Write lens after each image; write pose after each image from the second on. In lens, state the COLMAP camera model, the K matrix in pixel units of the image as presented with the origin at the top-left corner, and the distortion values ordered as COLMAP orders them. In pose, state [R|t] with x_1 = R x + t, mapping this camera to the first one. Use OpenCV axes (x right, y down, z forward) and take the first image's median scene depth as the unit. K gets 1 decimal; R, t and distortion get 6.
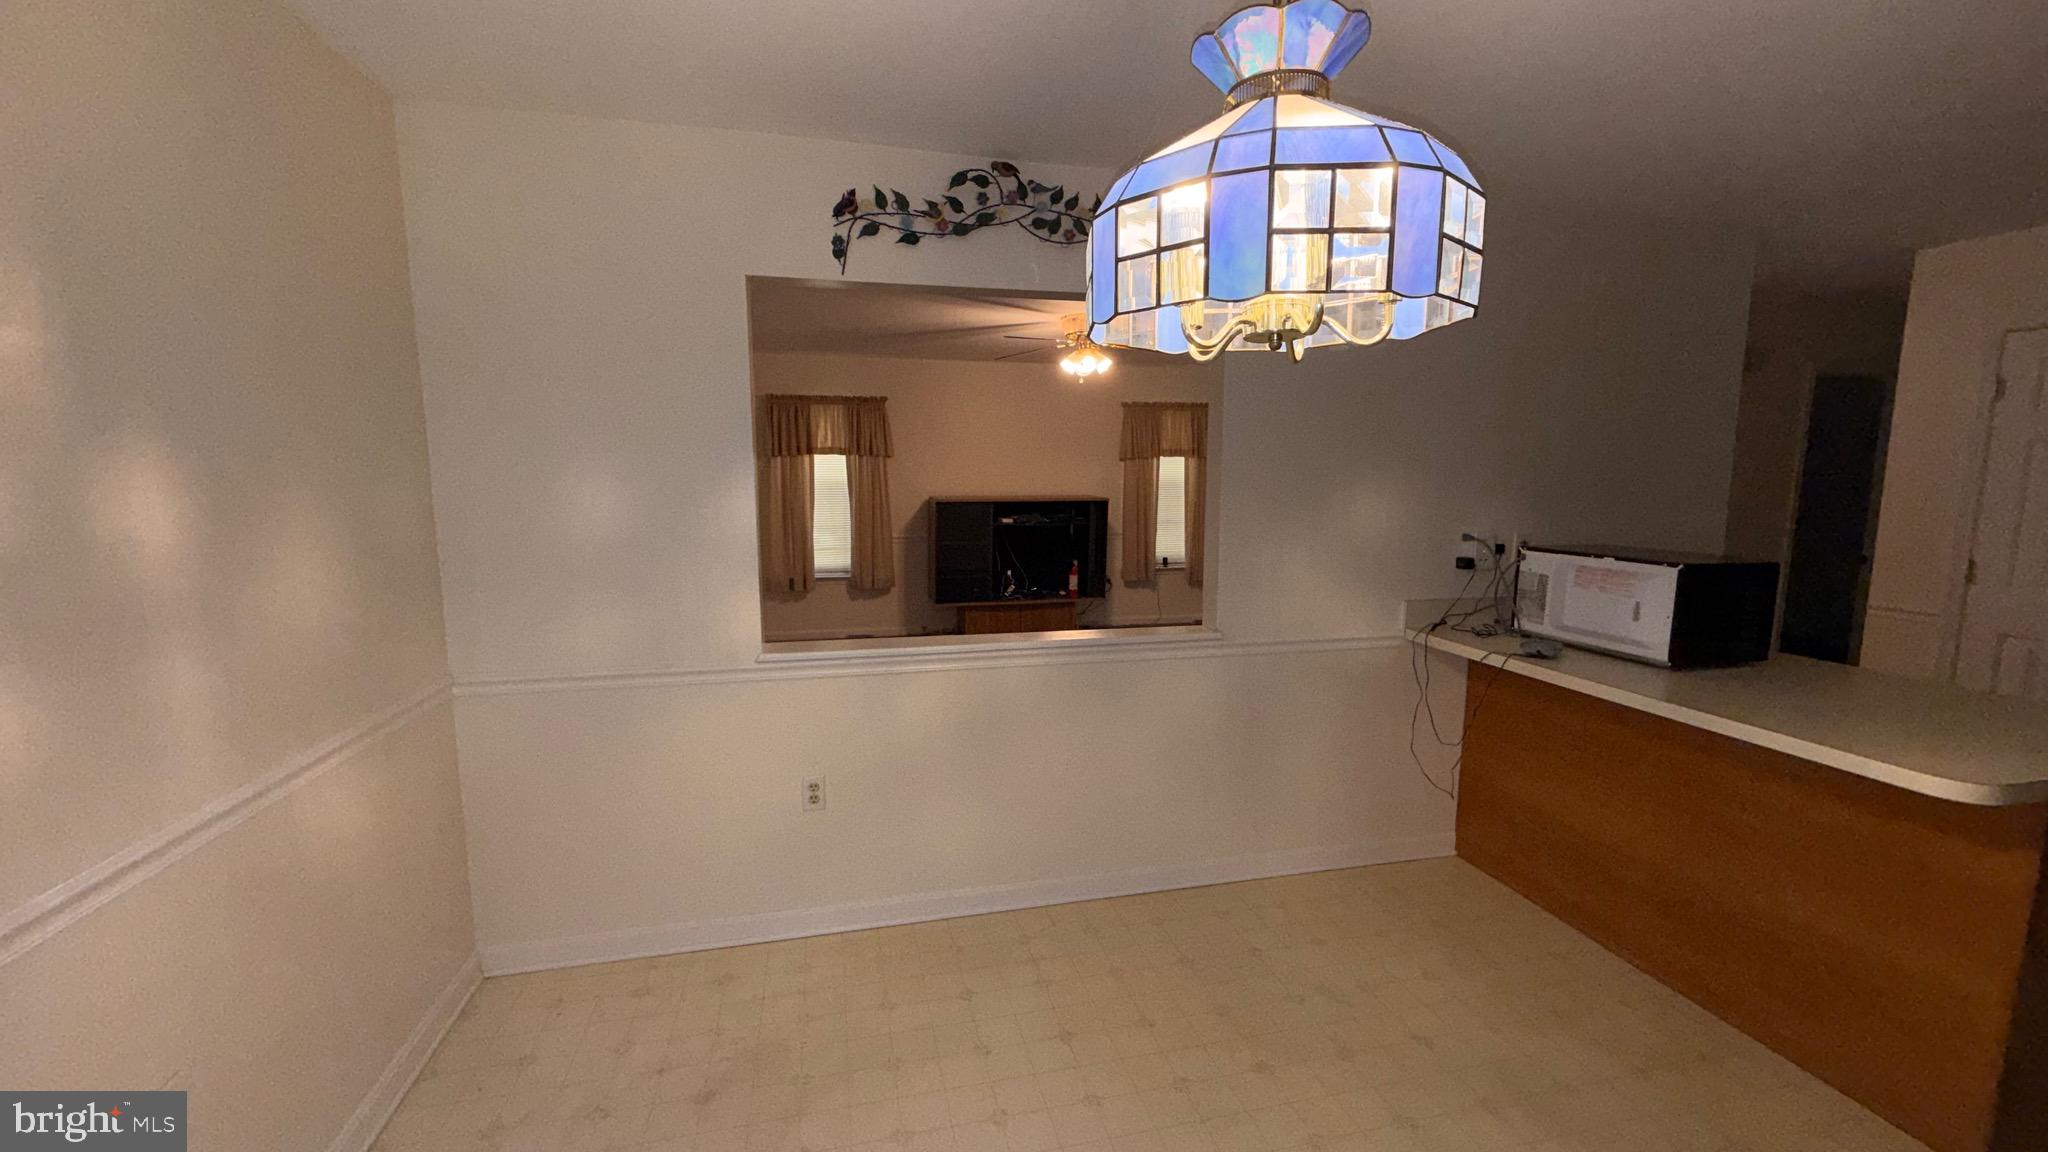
lens RADIAL K [[819.9, 0, 1024.0], [0, 819.9, 576.0], [0, 0, 1]] dist [0.000600, 0.000076]
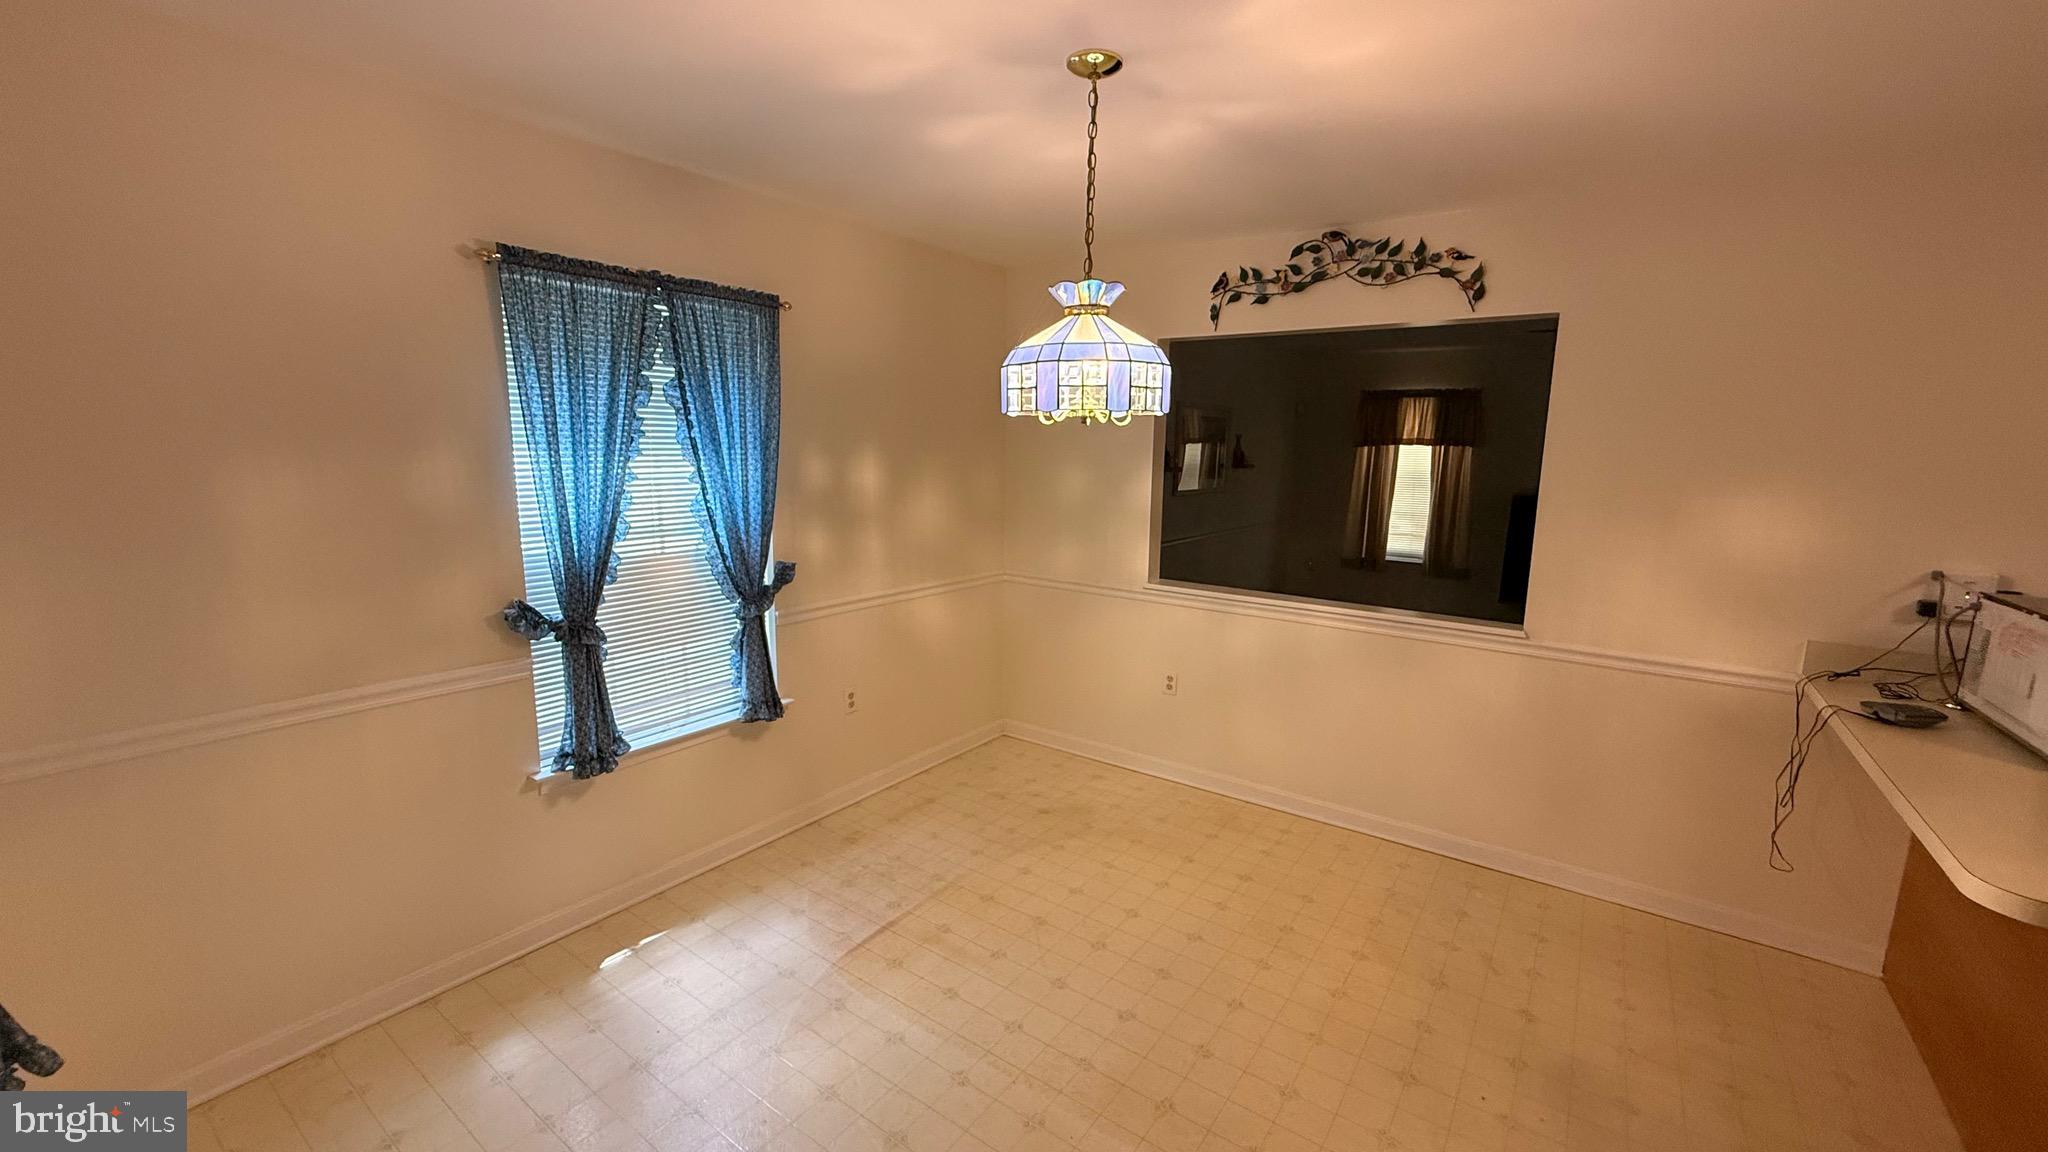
lens RADIAL K [[819.9, 0, 1024.0], [0, 819.9, 576.0], [0, 0, 1]] dist [0.000600, 0.000076]
pose [[0.654007, 0.132030, -0.744878, 0.673369], [-0.114673, 0.990576, 0.074897, -0.007813], [0.747747, 0.036434, 0.662984, -0.194572]]
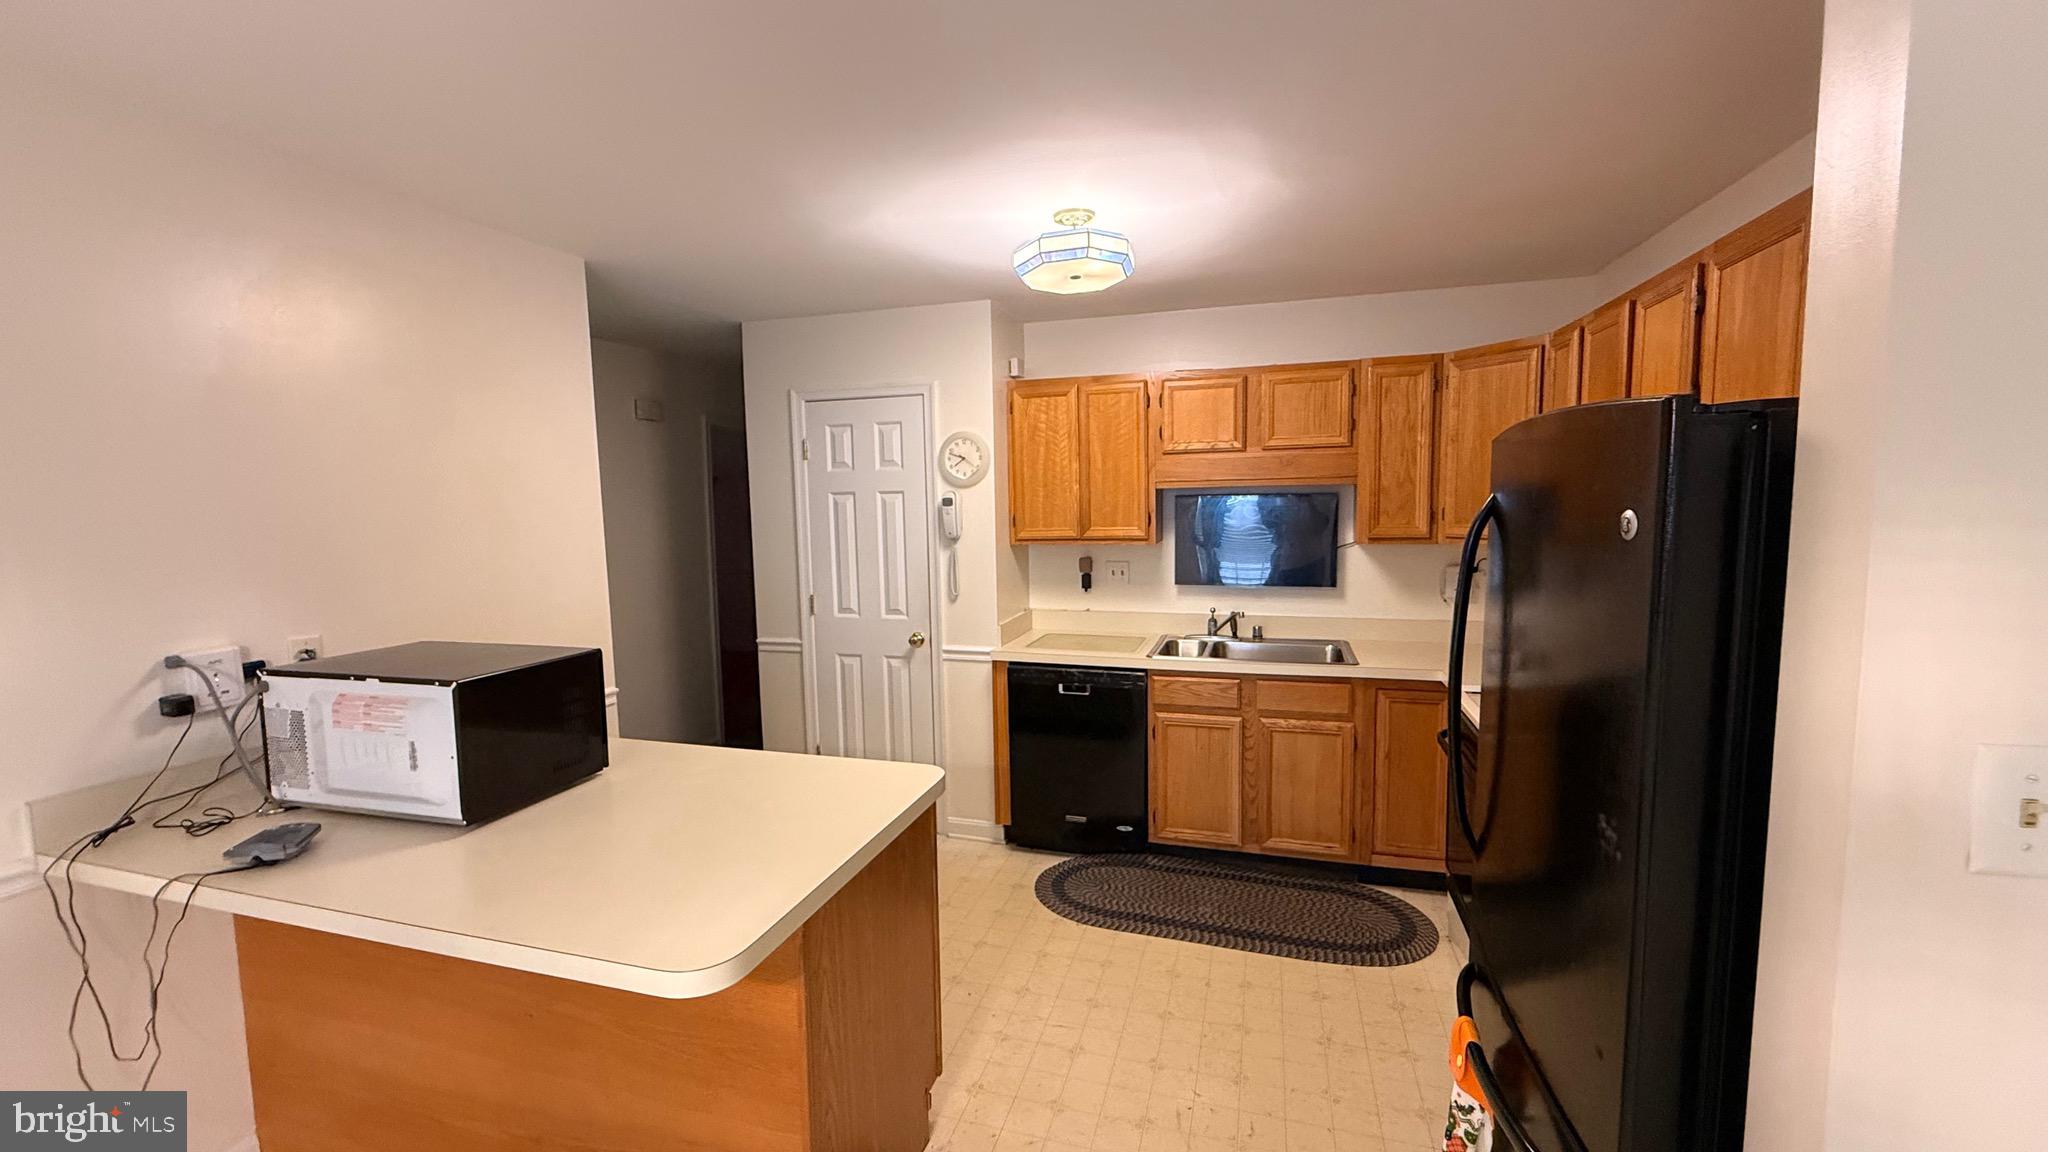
lens RADIAL K [[819.9, 0, 1024.0], [0, 819.9, 576.0], [0, 0, 1]] dist [0.000600, 0.000076]
pose [[0.507002, -0.086719, 0.857571, 0.423993], [0.128703, 0.991389, 0.024160, -0.054300], [-0.852282, 0.098123, 0.513797, 0.199907]]
